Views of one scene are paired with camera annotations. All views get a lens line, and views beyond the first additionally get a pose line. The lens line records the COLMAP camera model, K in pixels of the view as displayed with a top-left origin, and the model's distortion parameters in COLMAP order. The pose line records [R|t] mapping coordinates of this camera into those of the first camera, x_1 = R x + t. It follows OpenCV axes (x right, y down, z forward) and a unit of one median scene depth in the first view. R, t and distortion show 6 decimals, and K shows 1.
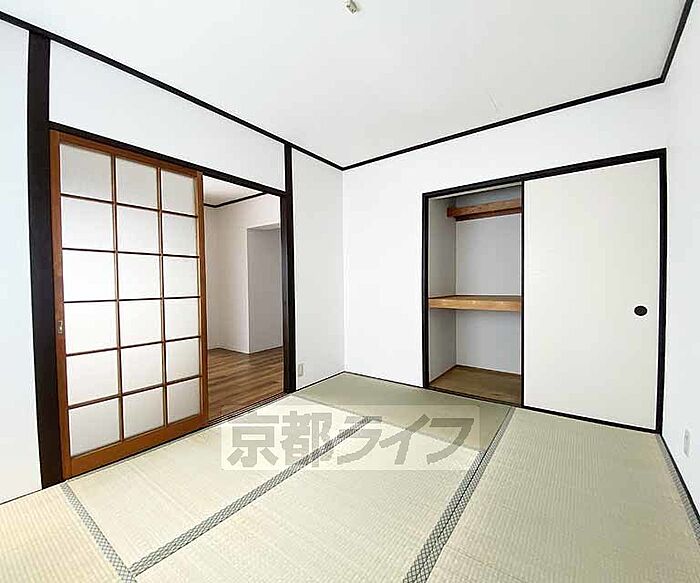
lens RADIAL K [[319.6, 0, 347.0], [0, 319.6, 289.8], [0, 0, 1]] dist [-0.003481, -0.001650]
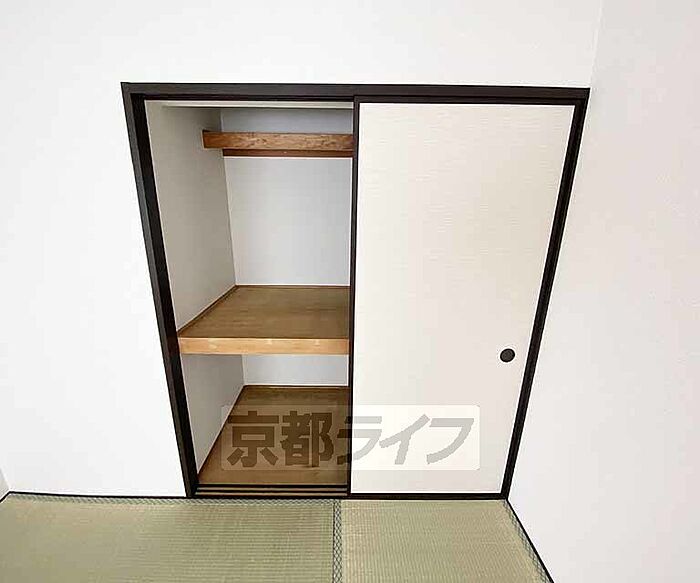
lens RADIAL K [[319.6, 0, 349.0], [0, 319.6, 293.1], [0, 0, 1]] dist [-0.003481, -0.001650]
pose [[0.798846, -0.146180, 0.583504, 0.193744], [-0.006809, 0.967764, 0.251768, -0.154821], [-0.601497, -0.205097, 0.772099, 0.486021]]
